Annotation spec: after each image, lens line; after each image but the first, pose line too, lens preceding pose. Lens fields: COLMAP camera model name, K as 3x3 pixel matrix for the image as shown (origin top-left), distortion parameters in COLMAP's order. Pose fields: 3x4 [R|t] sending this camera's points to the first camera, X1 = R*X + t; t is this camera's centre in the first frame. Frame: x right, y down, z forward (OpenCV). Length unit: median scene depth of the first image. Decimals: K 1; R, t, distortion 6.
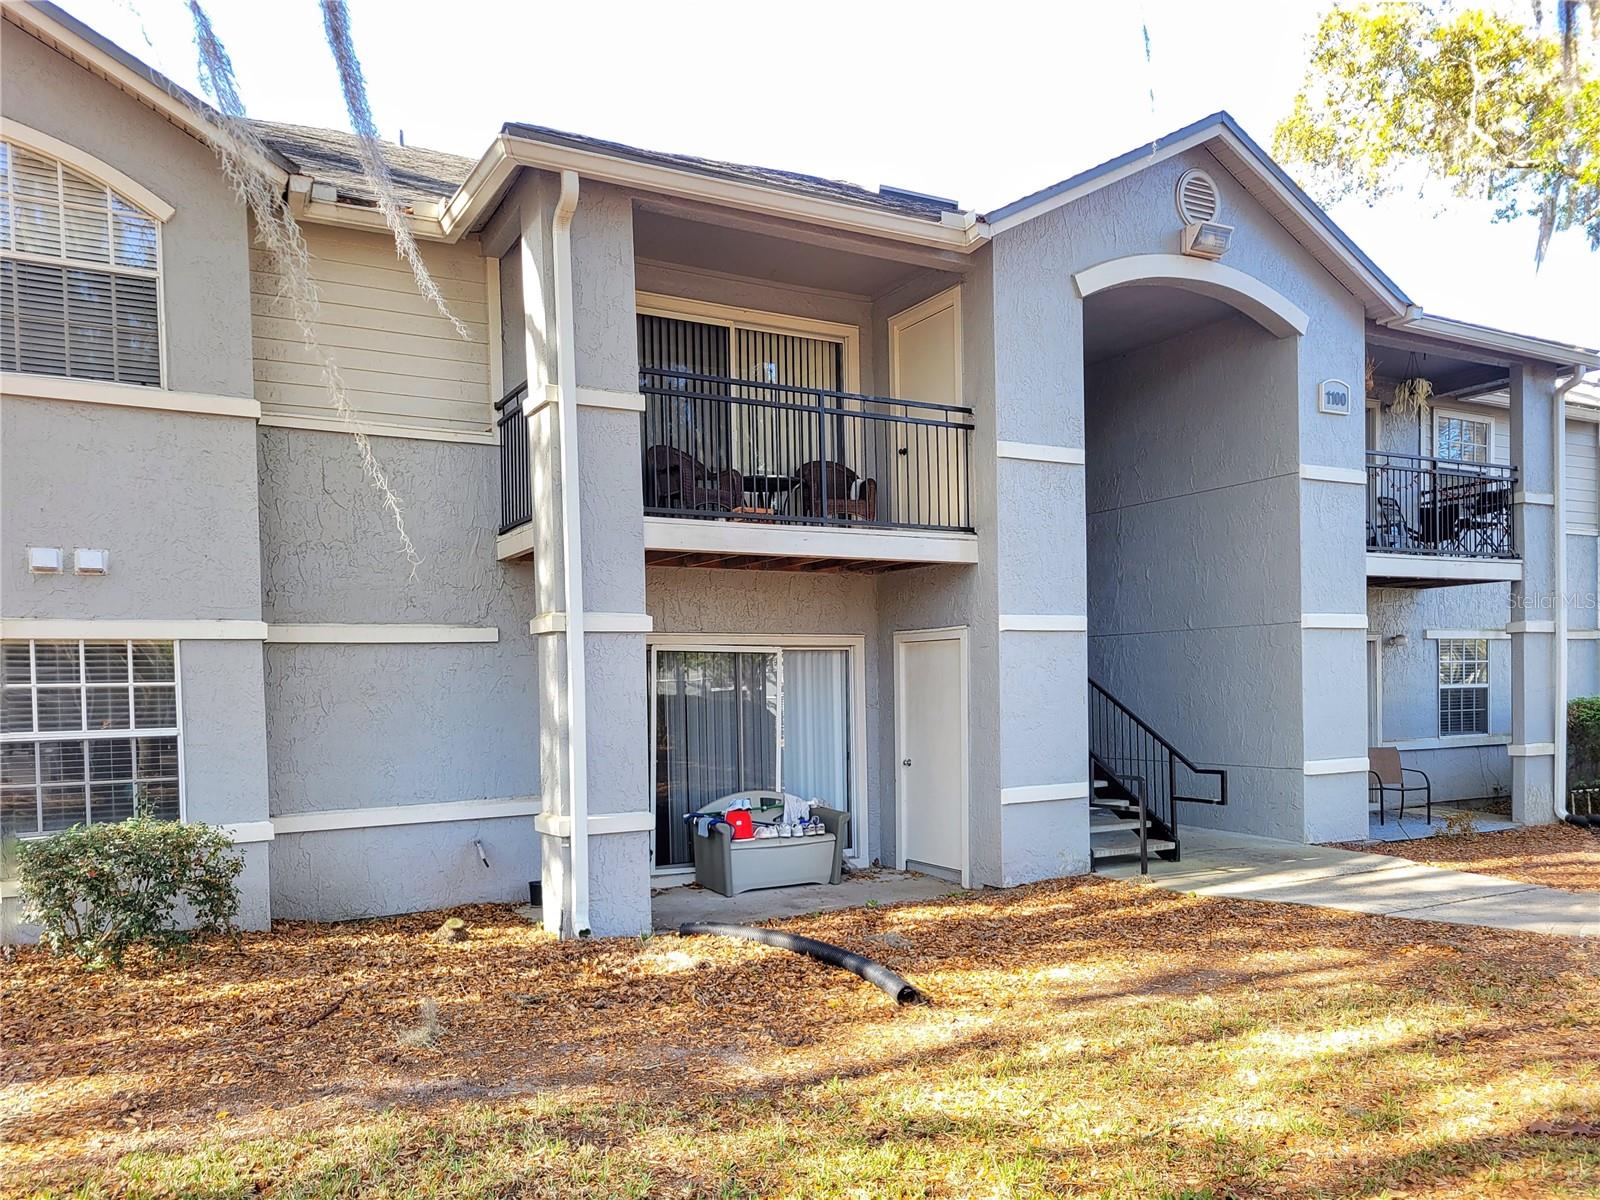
lens RADIAL K [[1175.4, 0, 791.1], [0, 1175.4, 704.2], [0, 0, 1]] dist [0.046527, -0.003155]
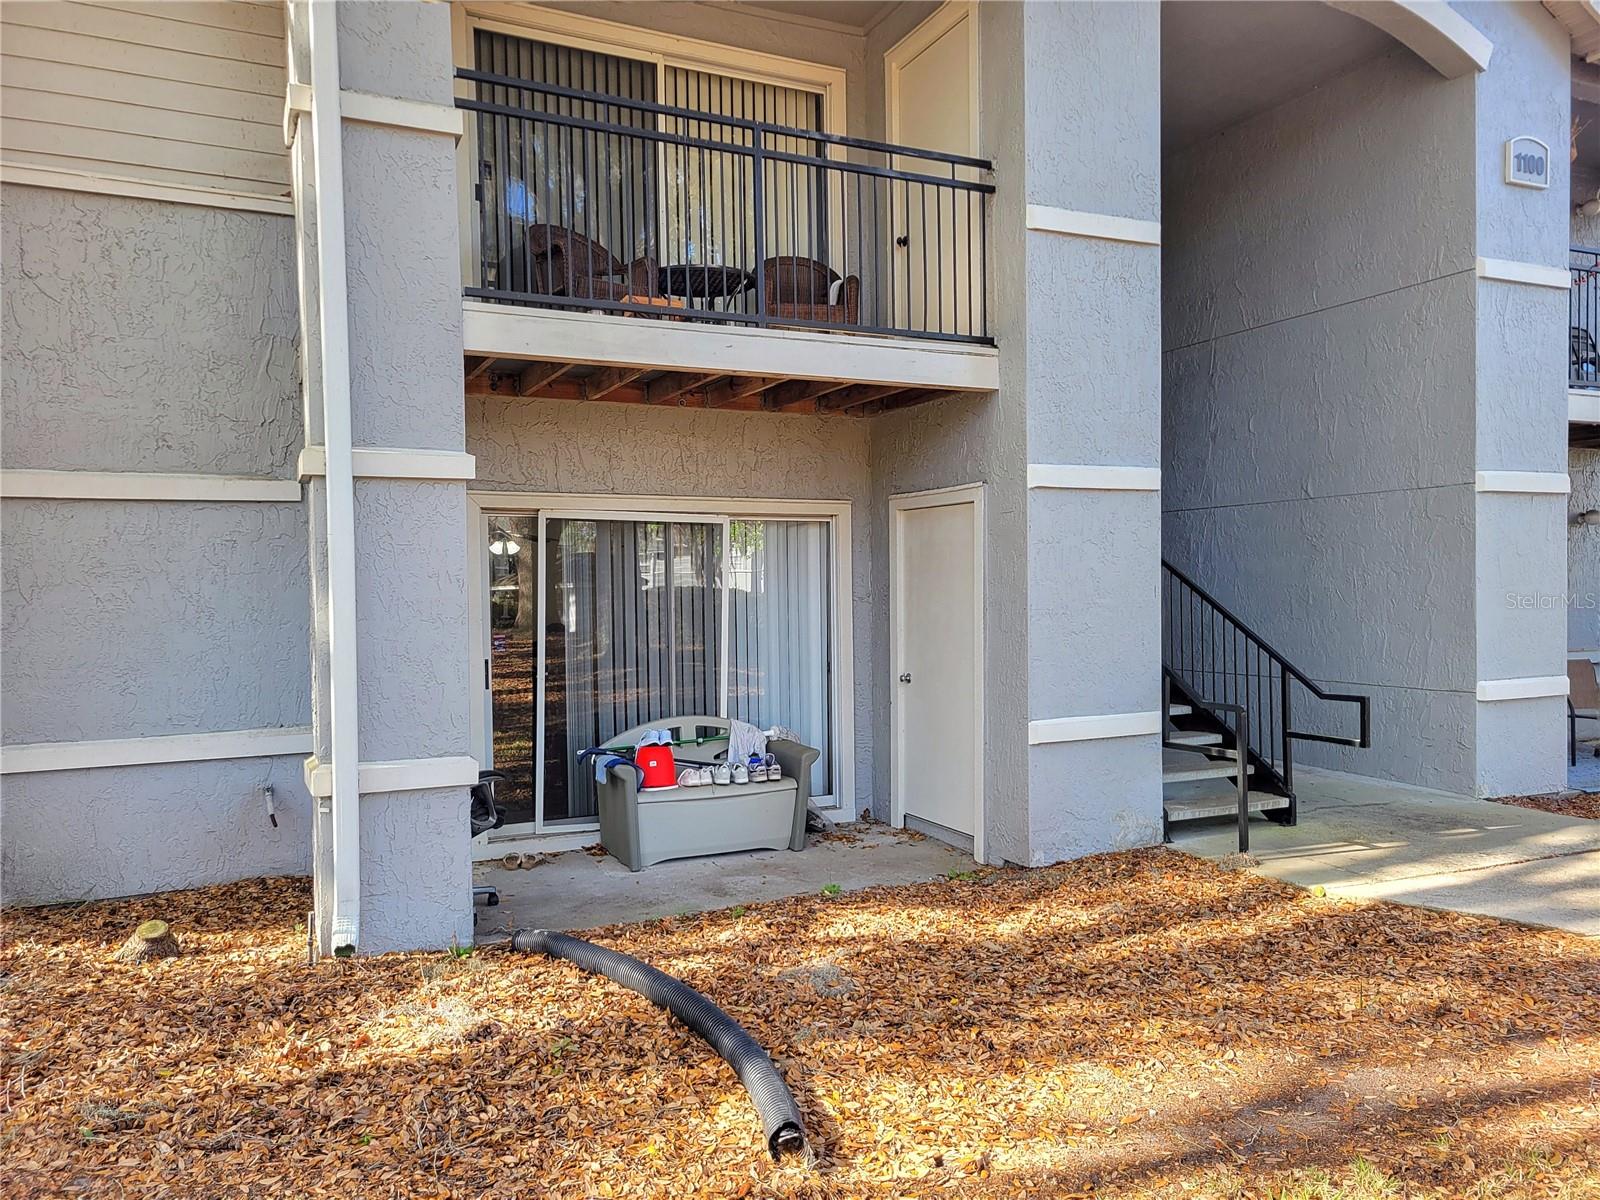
lens RADIAL K [[1175.4, 0, 815.2], [0, 1175.4, 606.8], [0, 0, 1]] dist [0.046527, -0.003155]
pose [[0.998418, 0.007443, -0.055741, 0.092380], [-0.007210, 0.999964, 0.004387, 0.004004], [0.055772, -0.003978, 0.998436, 0.315103]]
